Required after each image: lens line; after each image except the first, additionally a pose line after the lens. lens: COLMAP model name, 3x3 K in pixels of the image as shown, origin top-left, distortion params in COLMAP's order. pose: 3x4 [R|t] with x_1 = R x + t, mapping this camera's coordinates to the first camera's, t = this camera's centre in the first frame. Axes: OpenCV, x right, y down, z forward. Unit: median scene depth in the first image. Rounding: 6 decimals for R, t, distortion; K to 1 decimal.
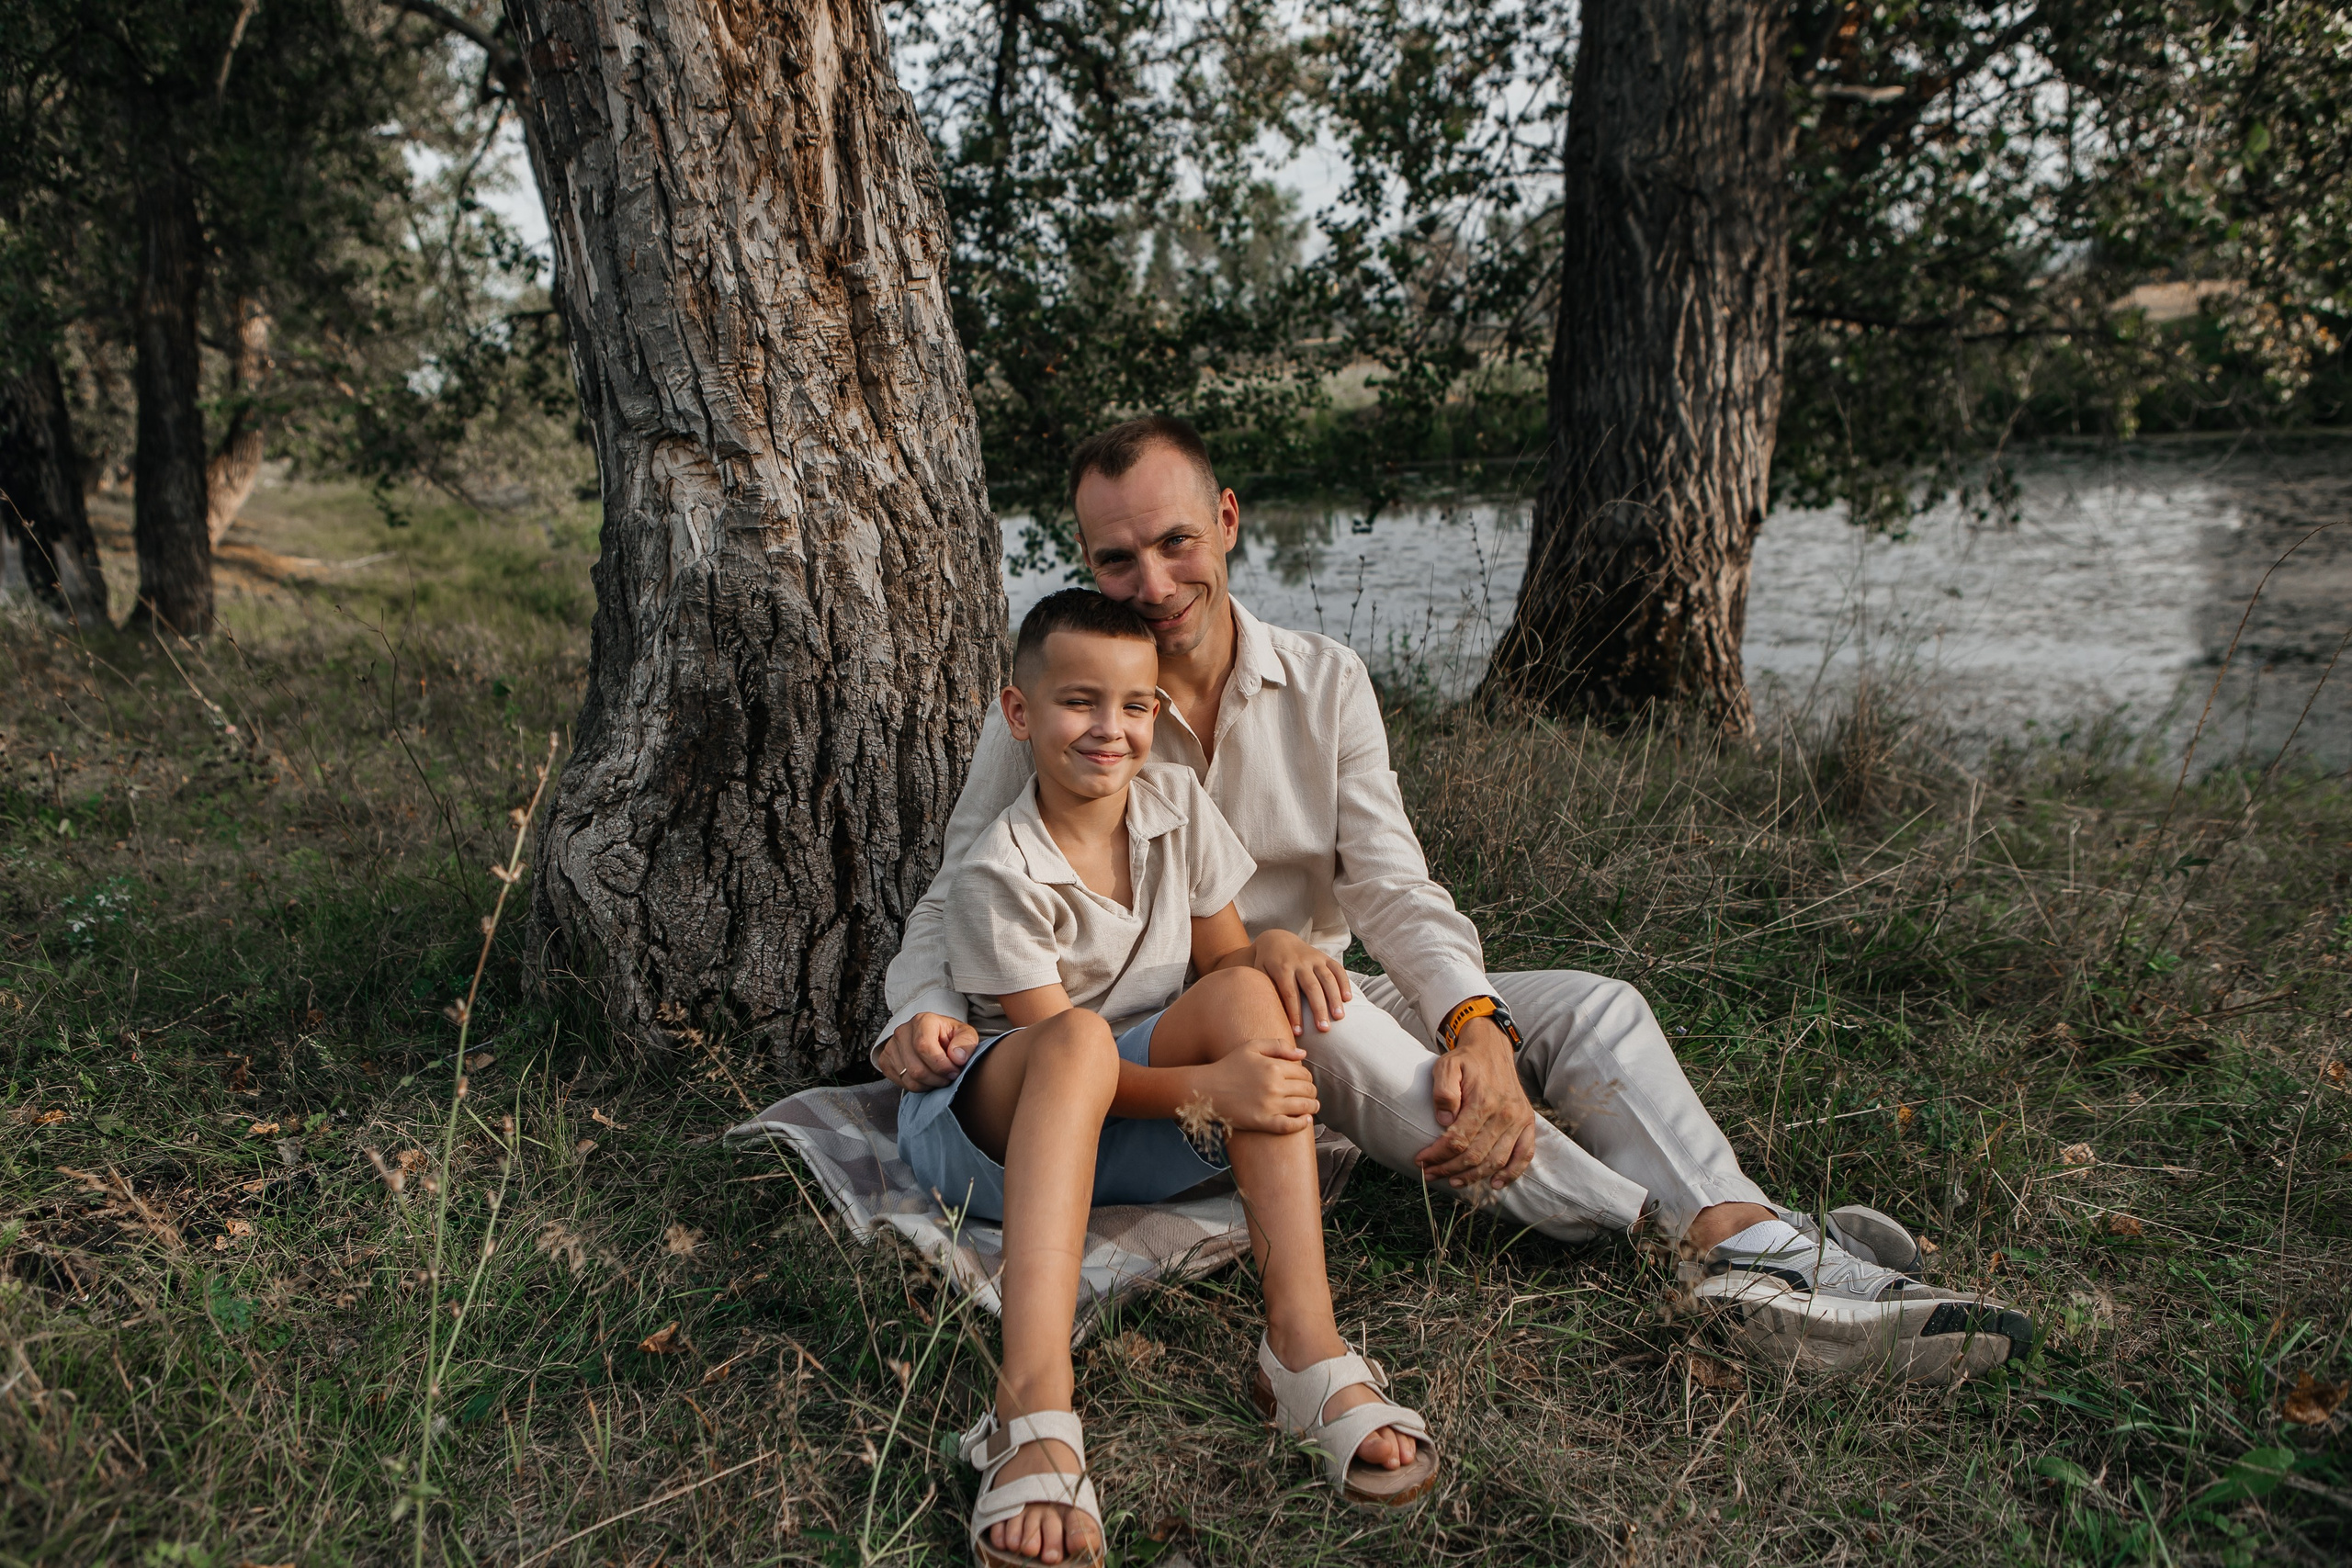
lens RADIAL K [[1870.9, 0, 1171.7], [0, 1870.9, 759.2], [0, 0, 1]] dist [-0.008245, 0.009328]
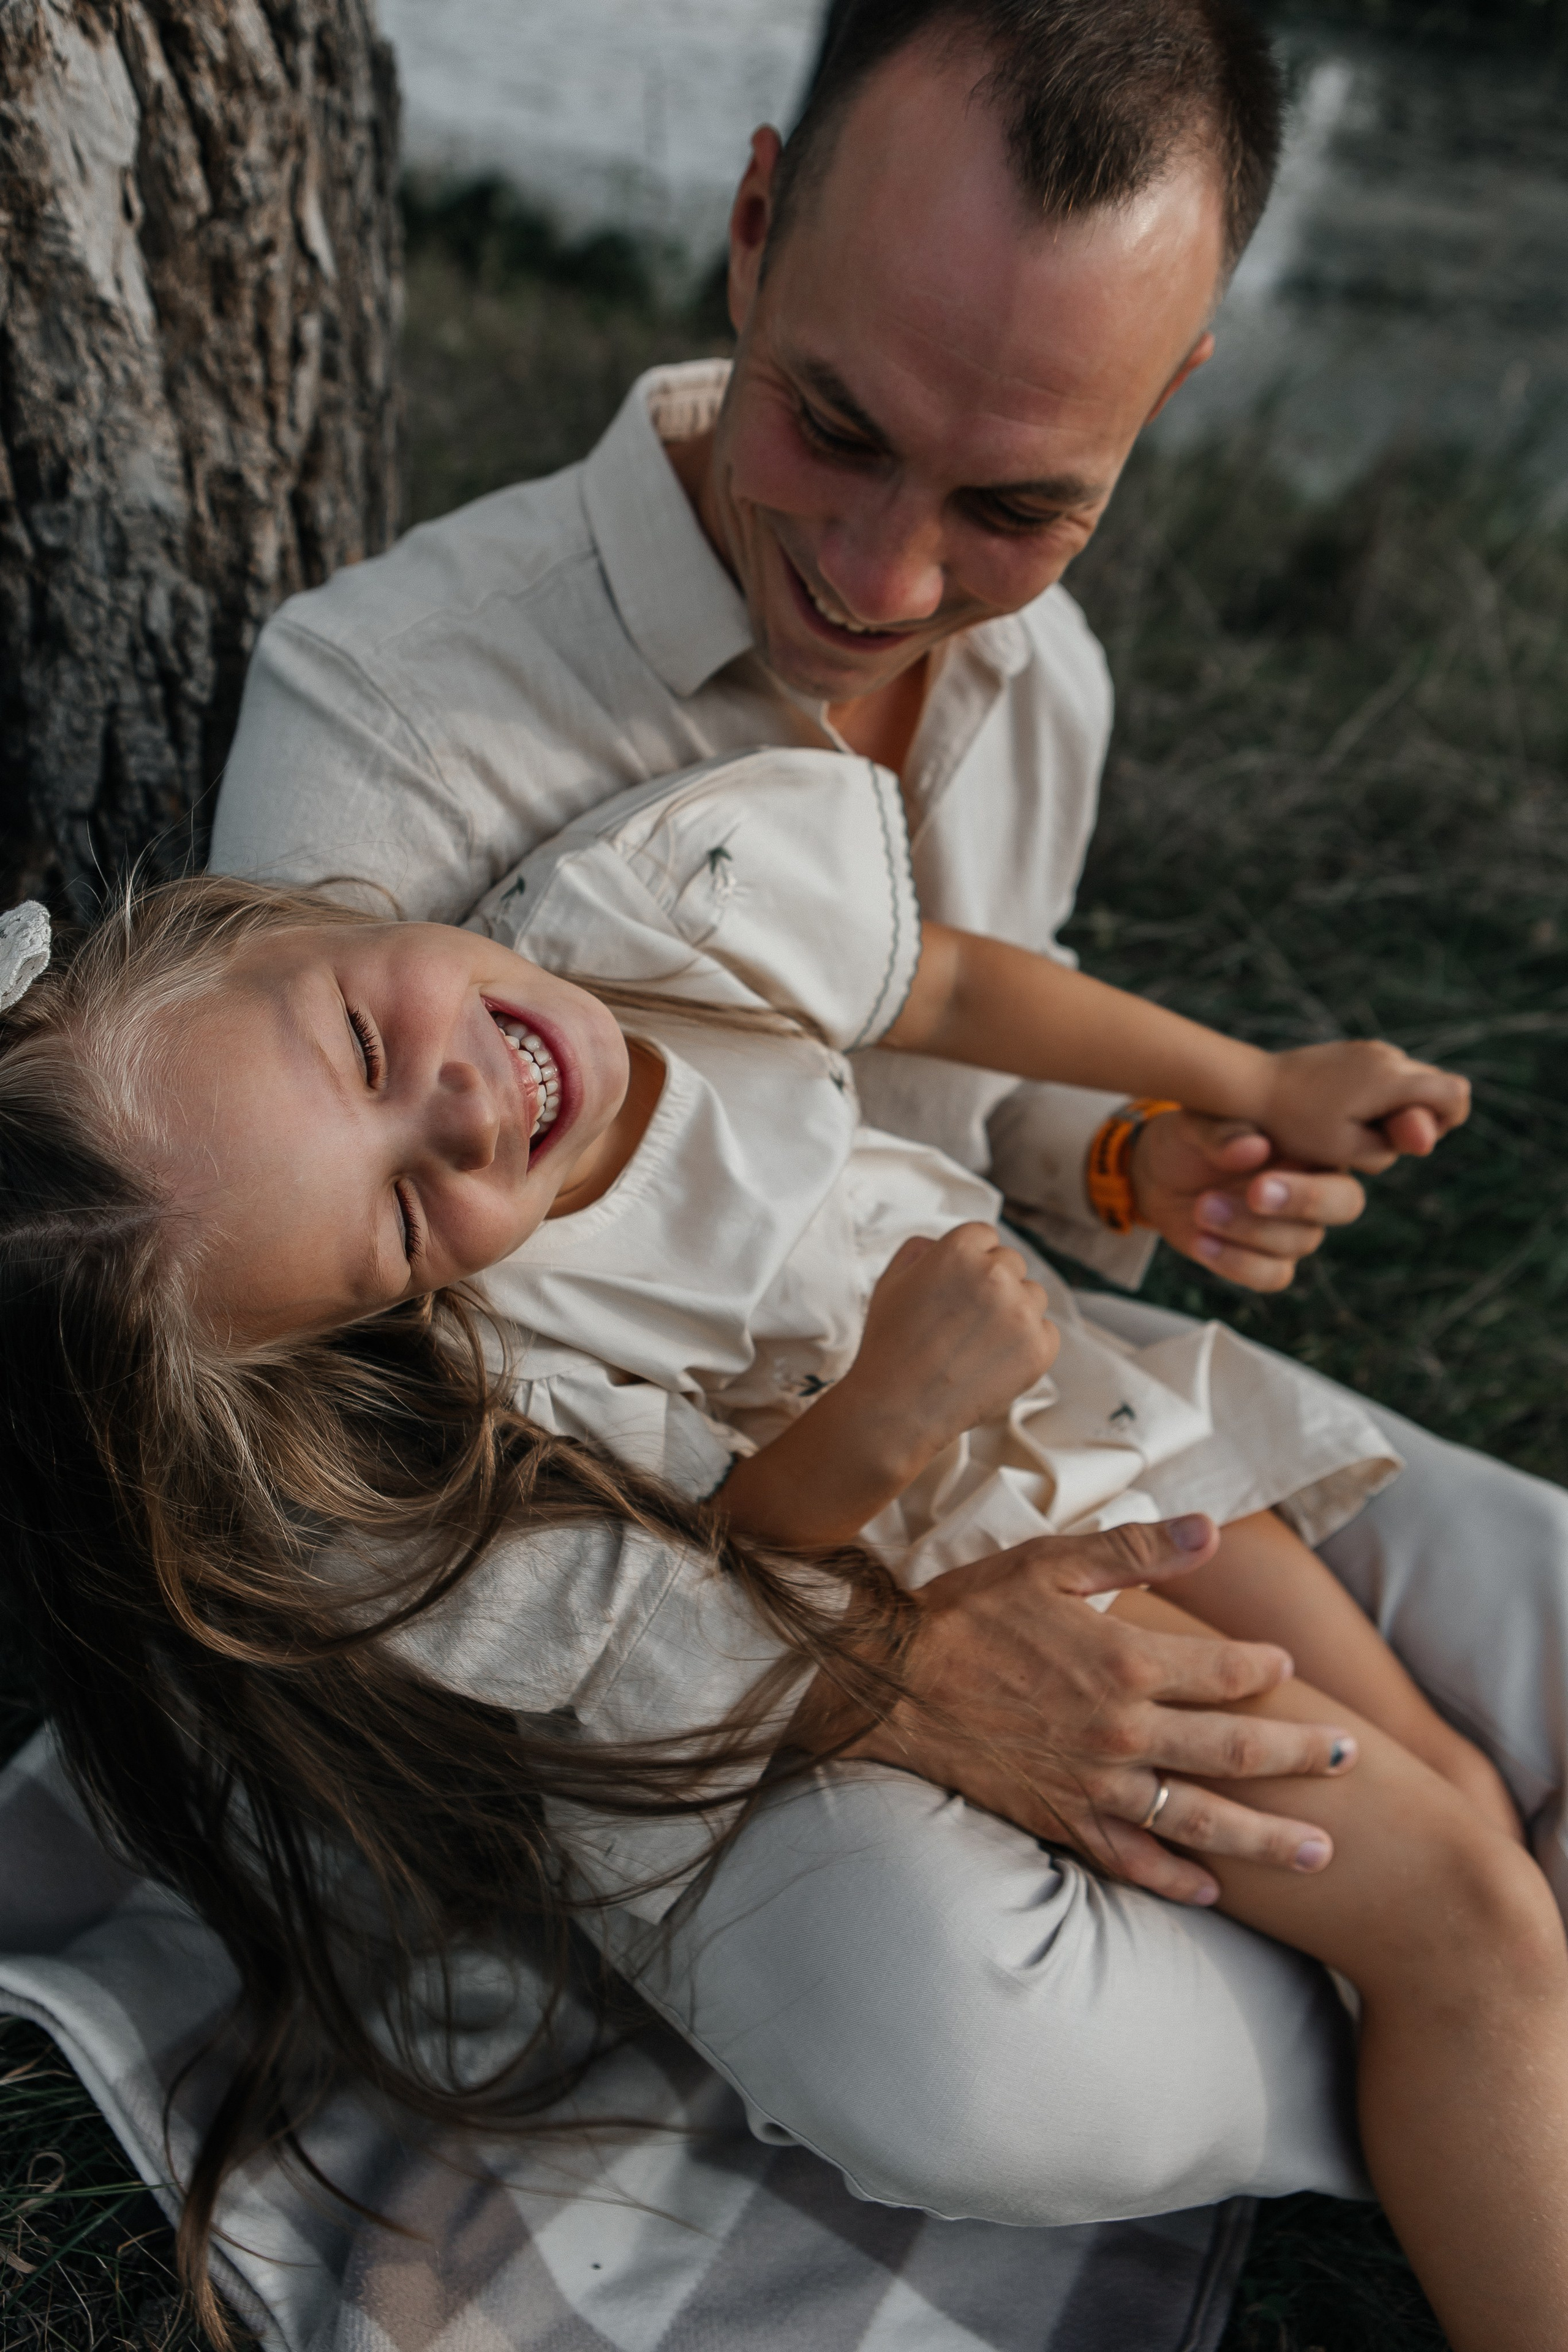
lens RADIAL K [[1871.1, 0, 785.9], [0, 1871.1, 1179.0], [0, 0, 1]] dist [-0.008245, 0.009328]
pose [[0.947624, 0.002964, 0.319375, -0.156056], [-0.147531, 0.890948, 0.429472, -0.110833], [-0.283273, -0.454096, 0.844721, 0.603891]]
